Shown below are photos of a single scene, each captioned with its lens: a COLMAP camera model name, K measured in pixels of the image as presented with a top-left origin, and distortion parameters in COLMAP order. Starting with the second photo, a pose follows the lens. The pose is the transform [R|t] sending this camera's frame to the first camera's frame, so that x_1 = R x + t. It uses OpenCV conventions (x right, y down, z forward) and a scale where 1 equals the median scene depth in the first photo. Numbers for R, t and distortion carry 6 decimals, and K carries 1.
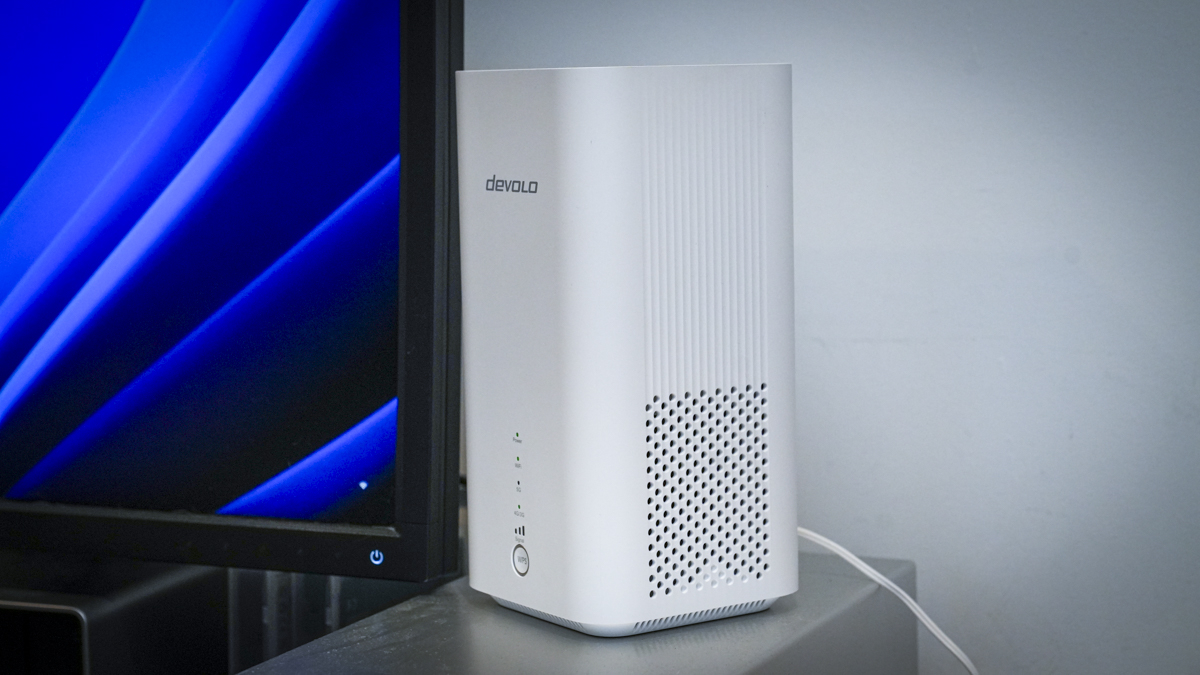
lens RADIAL K [[2364.0, 0, 599.7], [0, 2364.0, 335.1], [0, 0, 1]] dist [0.212246, 0.000000]
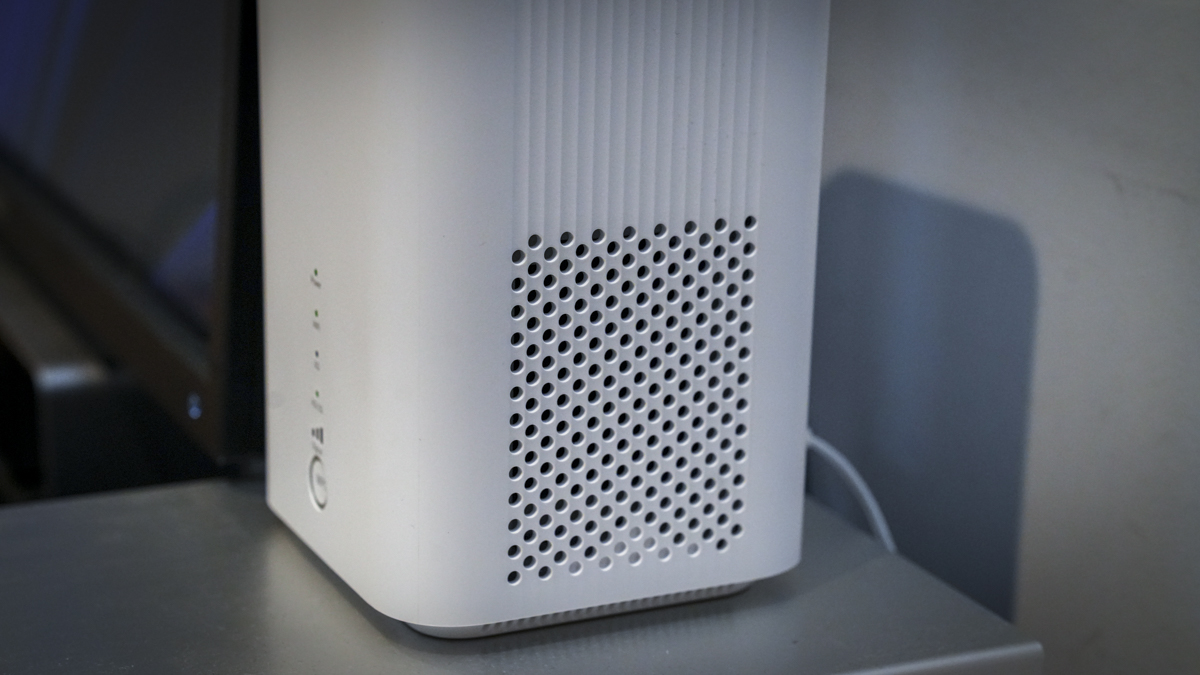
lens RADIAL K [[2364.0, 0, 593.1], [0, 2364.0, 341.0], [0, 0, 1]] dist [0.212246, 0.000000]
pose [[0.988821, 0.083122, -0.123792, 0.104338], [-0.062376, 0.984665, 0.162921, -0.039457], [0.135436, -0.153378, 0.978842, 0.444799]]
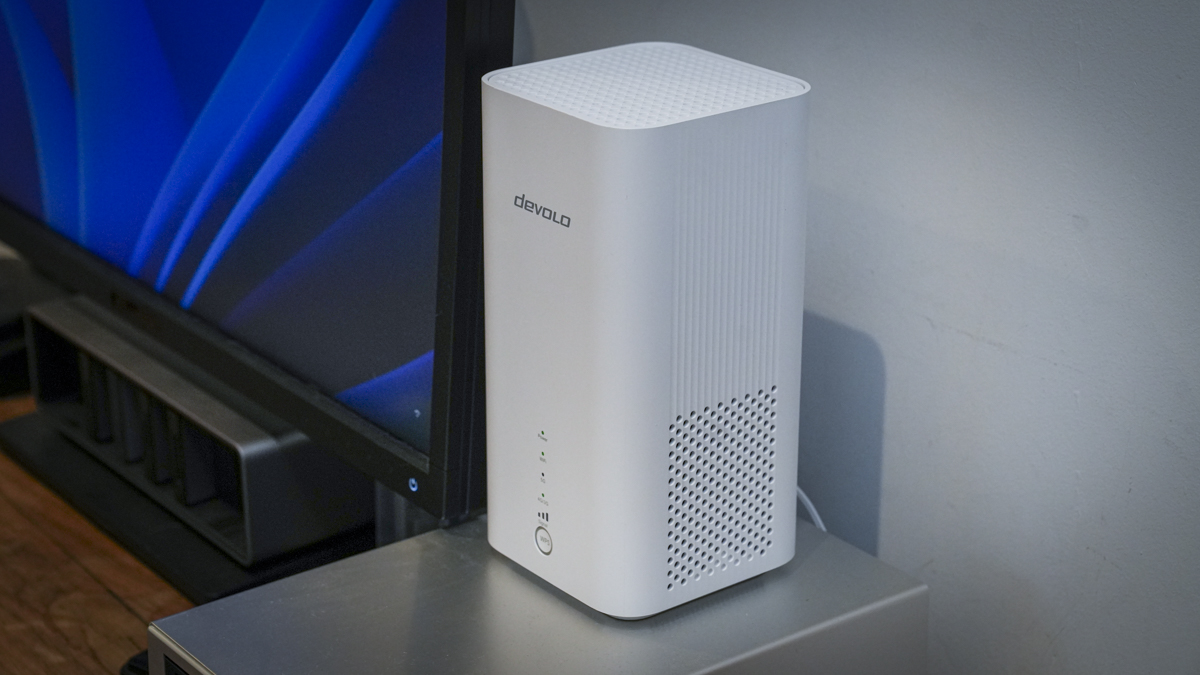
lens RADIAL K [[2364.0, 0, 602.7], [0, 2364.0, 333.8], [0, 0, 1]] dist [0.212246, 0.000000]
pose [[0.997477, -0.001759, 0.070962, -0.083490], [-0.015726, 0.969376, 0.245076, -0.262621], [-0.069220, -0.245574, 0.966903, -0.019270]]
